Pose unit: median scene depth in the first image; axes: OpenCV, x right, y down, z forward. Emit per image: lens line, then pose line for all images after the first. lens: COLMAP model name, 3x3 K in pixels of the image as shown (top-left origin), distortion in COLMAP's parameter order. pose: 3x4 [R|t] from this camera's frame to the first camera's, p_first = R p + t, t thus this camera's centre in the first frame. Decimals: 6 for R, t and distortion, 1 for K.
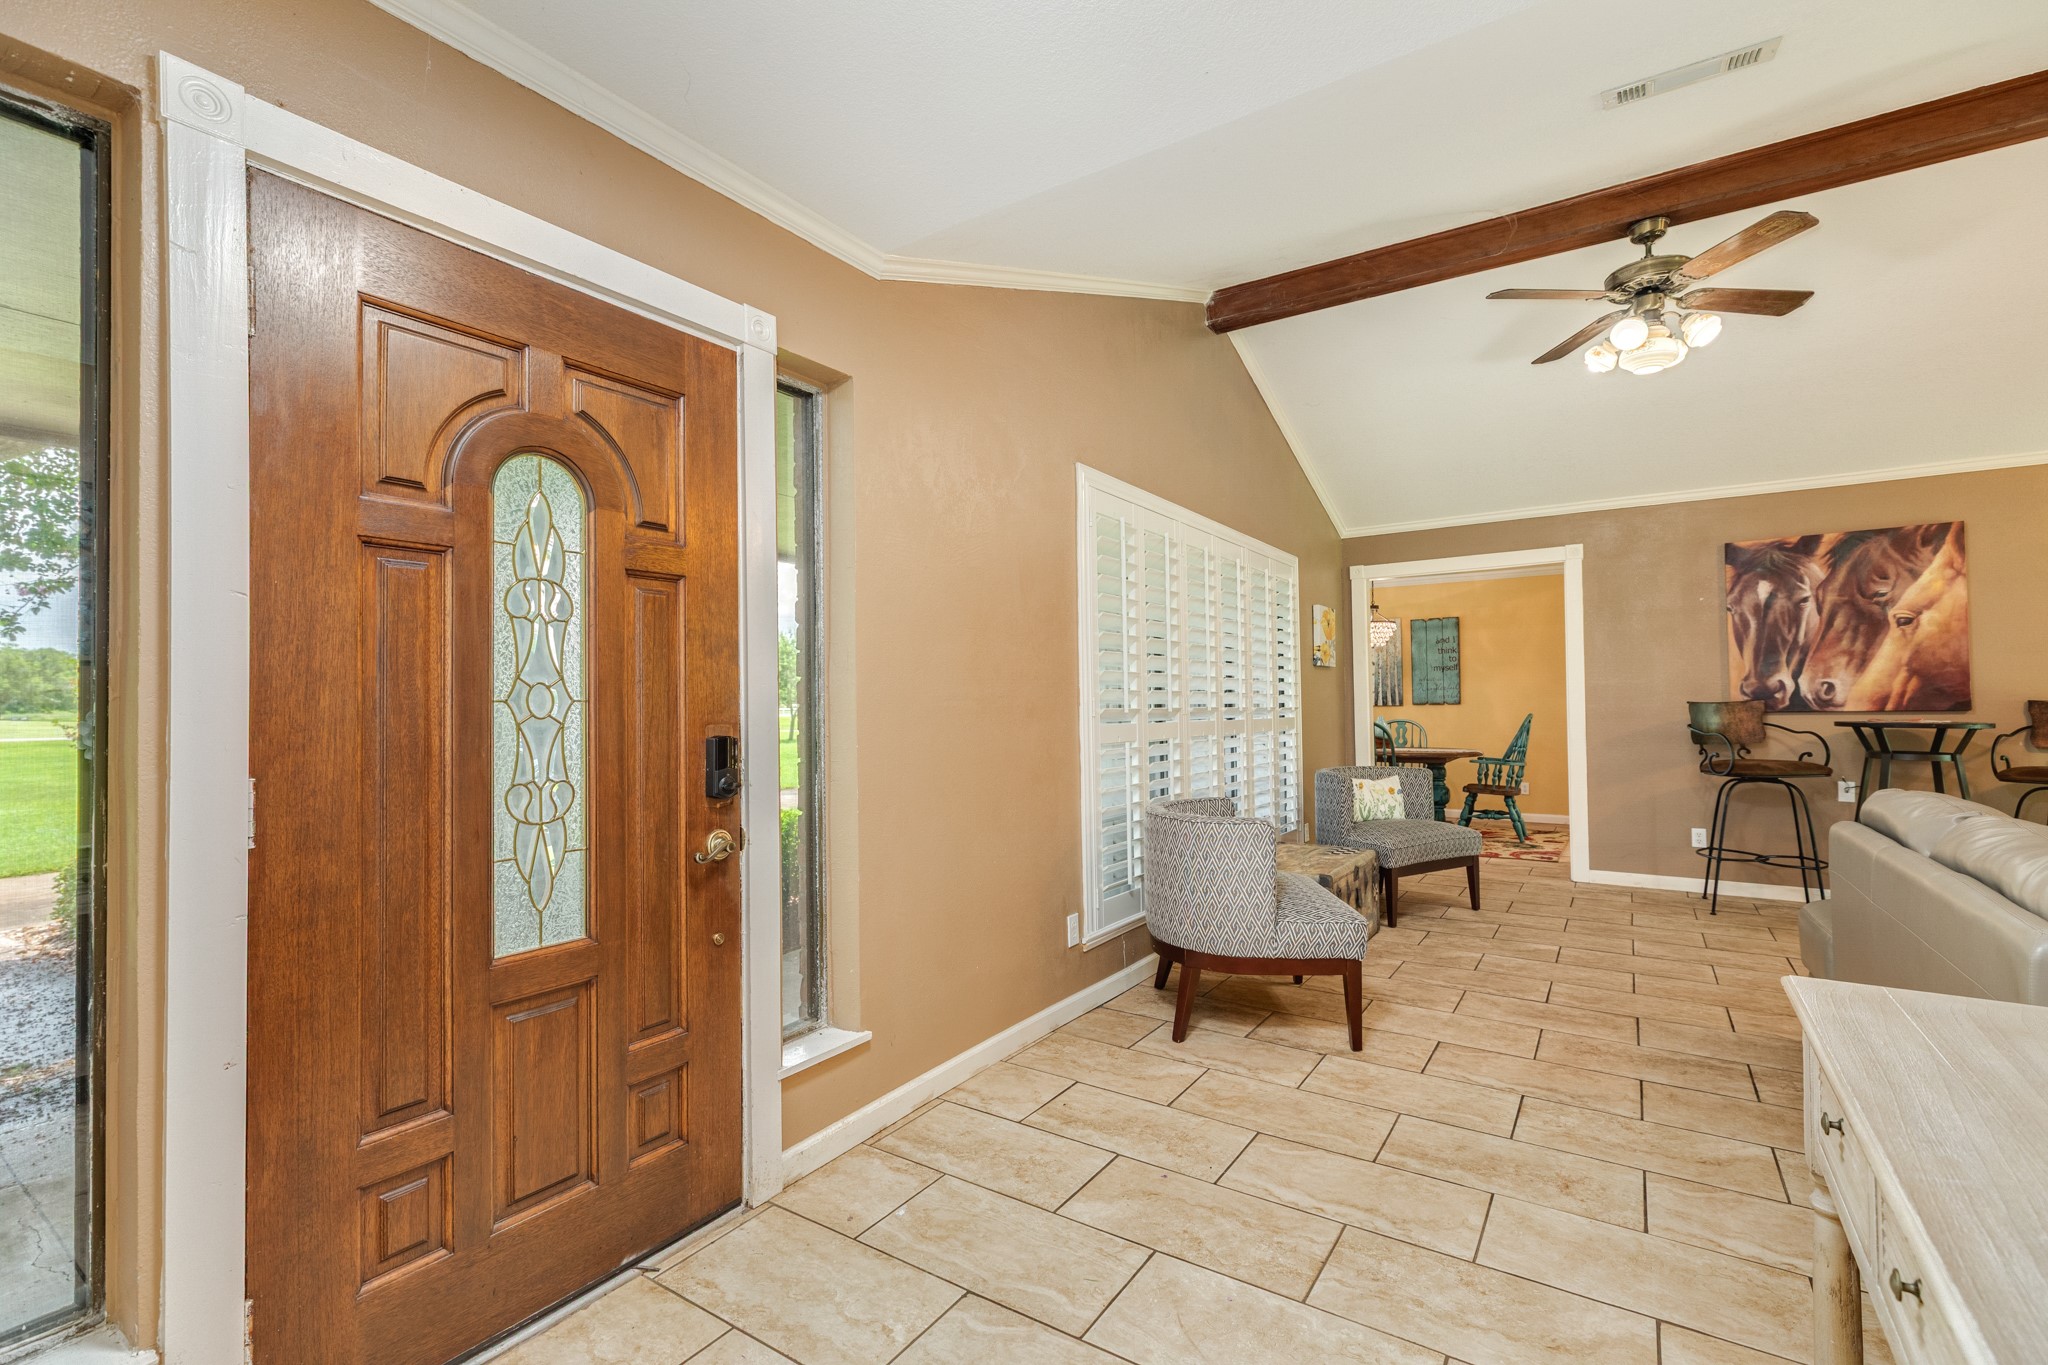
lens RADIAL K [[910.4, 0, 1014.5], [0, 910.4, 681.8], [0, 0, 1]] dist [0.001444, -0.000013]
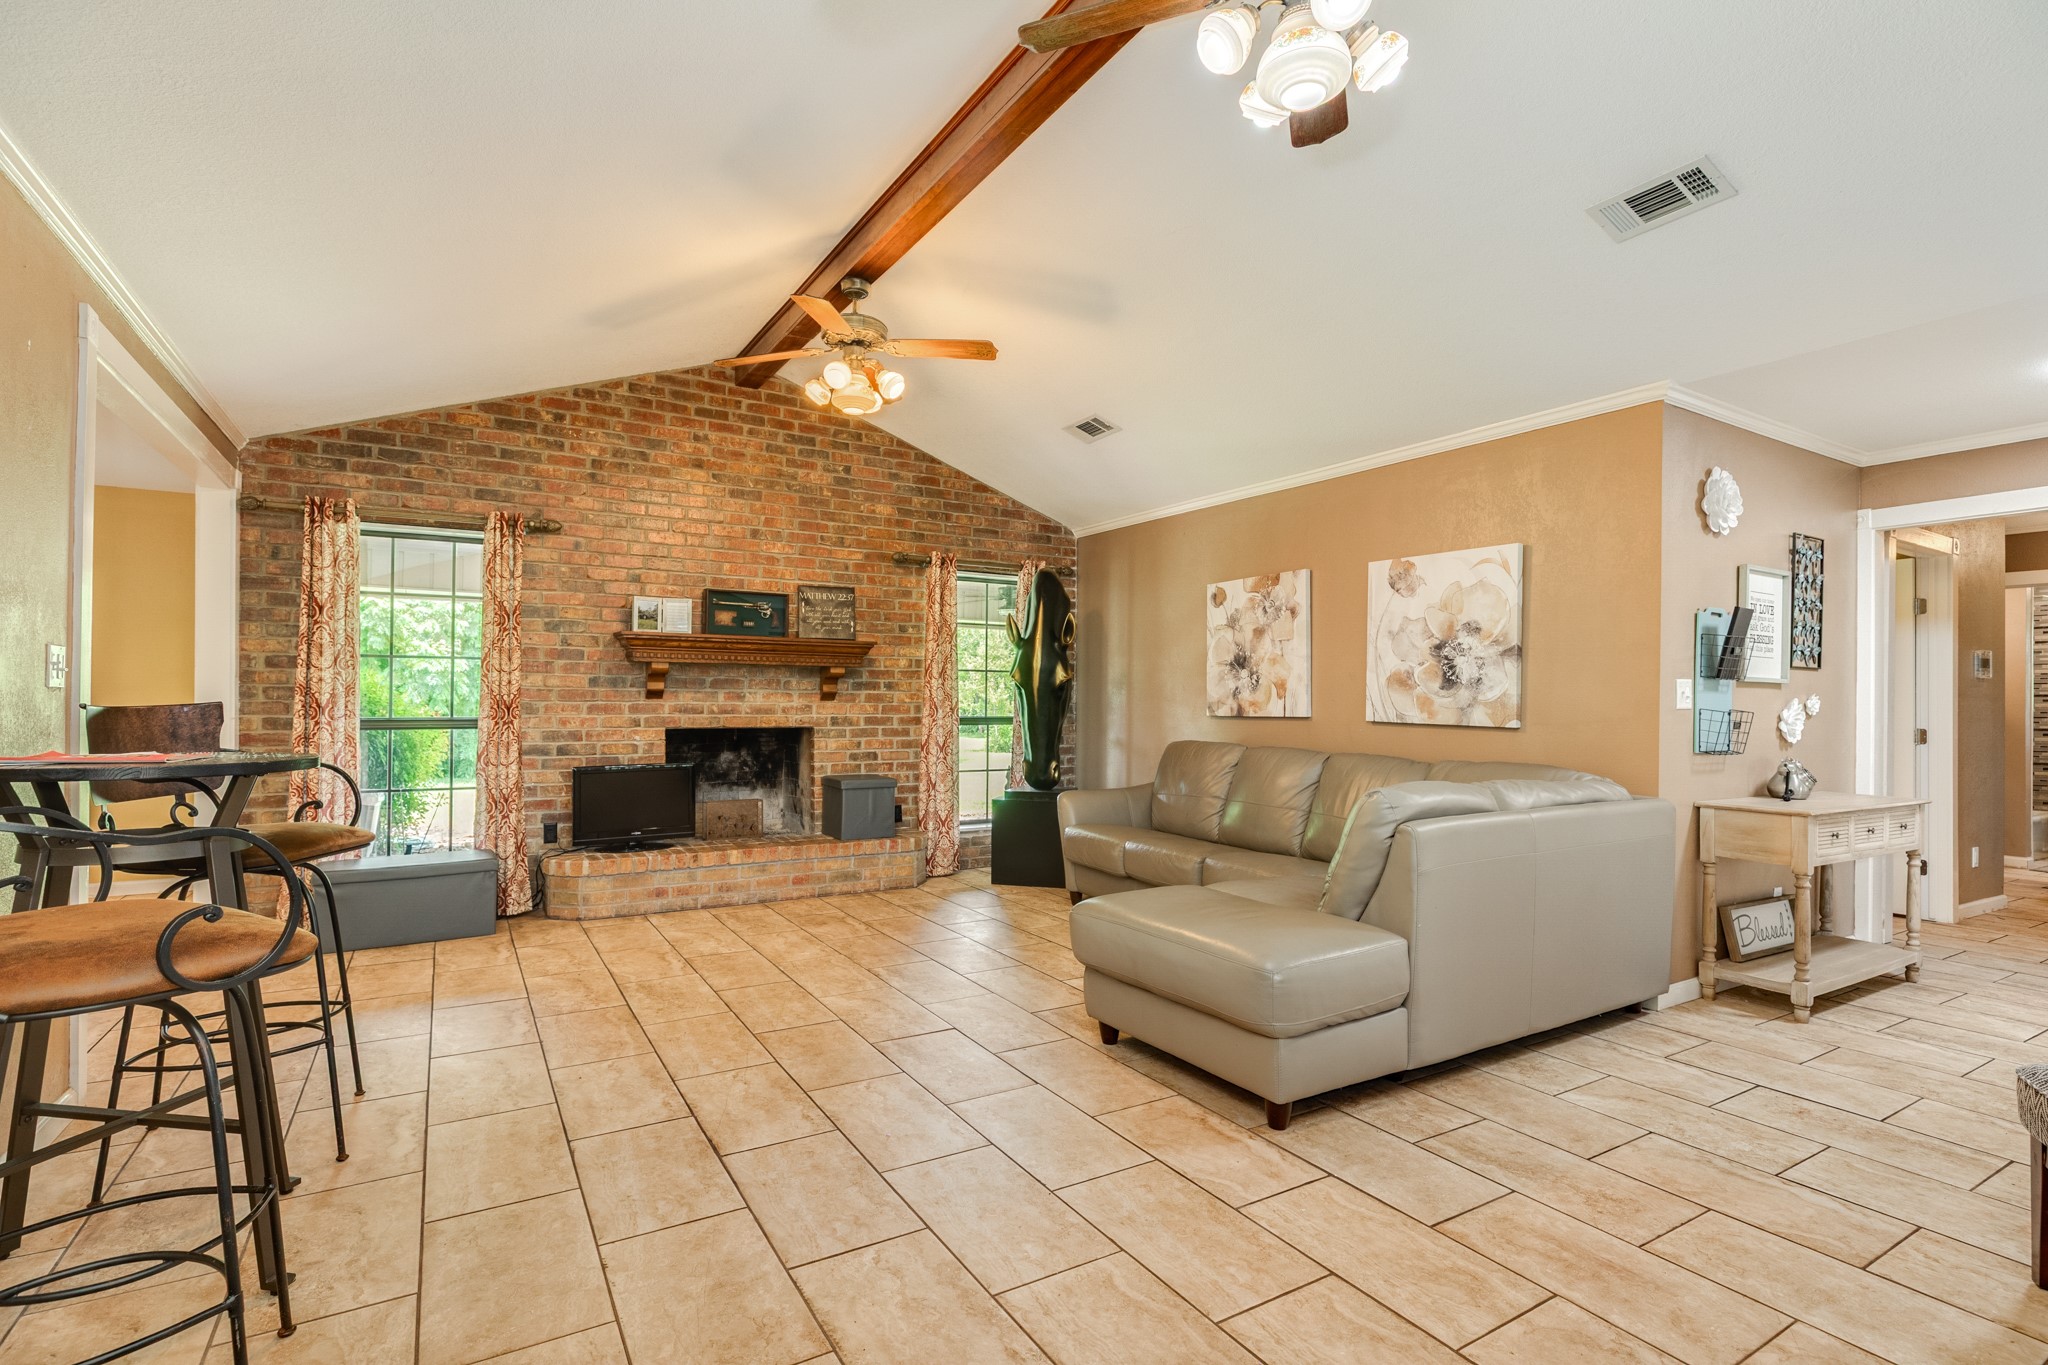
lens RADIAL K [[964.6, 0, 1018.0], [0, 964.6, 685.4], [0, 0, 1]] dist [-0.007230, 0.001490]
pose [[-0.905334, 0.004441, 0.424678, 0.435148], [-0.012738, 0.999212, -0.037603, 0.021376], [-0.424510, -0.039453, -0.904563, 1.134555]]
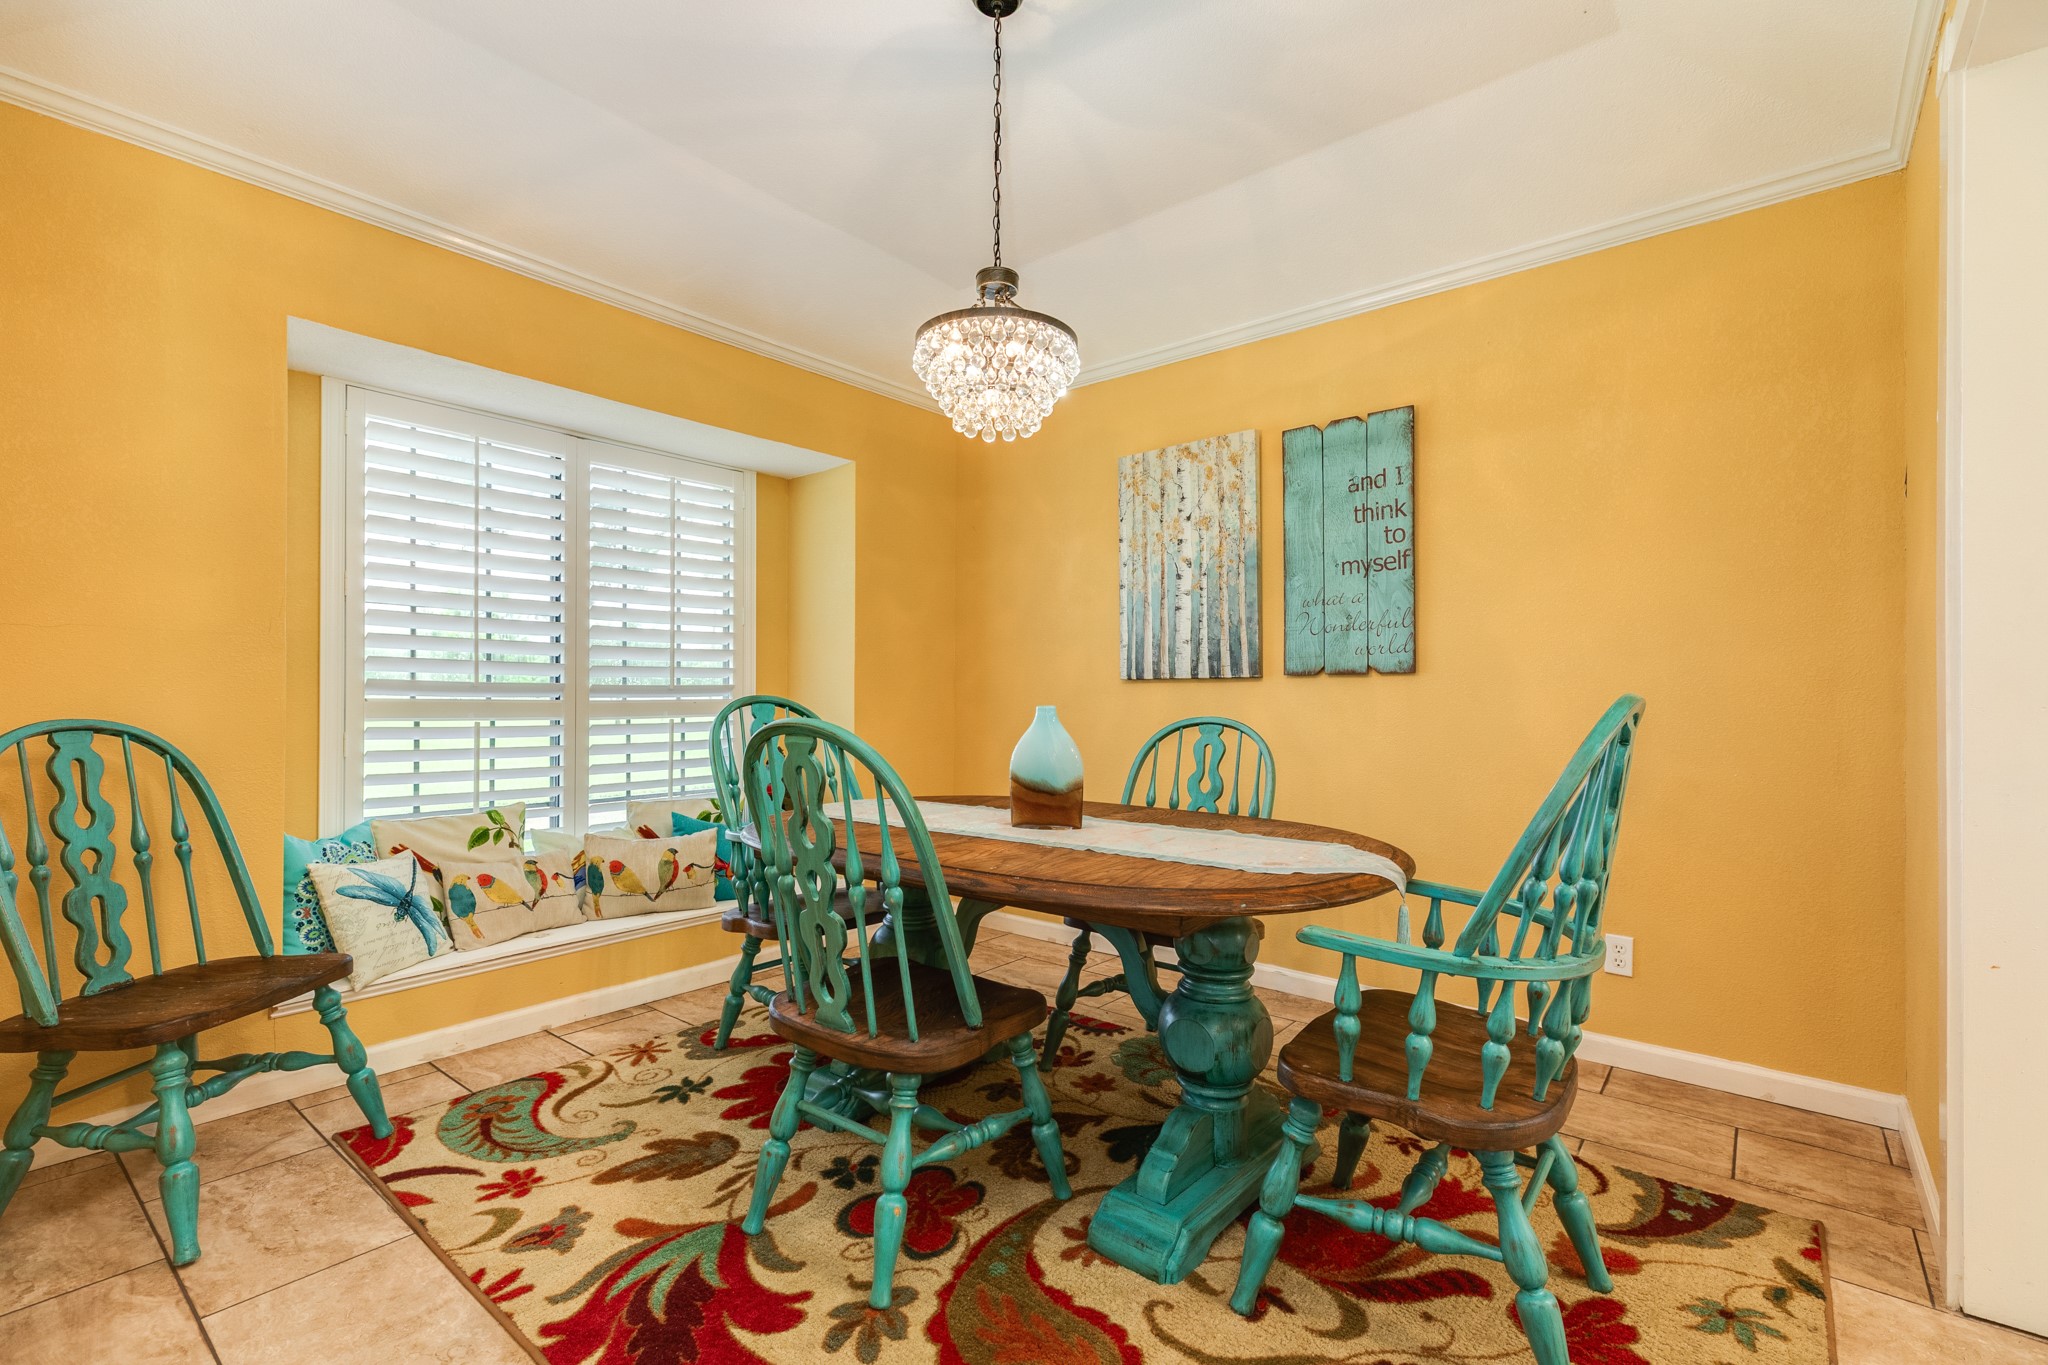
lens RADIAL K [[910.4, 0, 1020.8], [0, 910.4, 686.4], [0, 0, 1]] dist [0.001444, -0.000013]
pose [[0.995713, 0.008853, -0.092077, 0.687579], [-0.007176, 0.999803, 0.018527, 0.043988], [0.092222, -0.017787, 0.995580, 1.202184]]
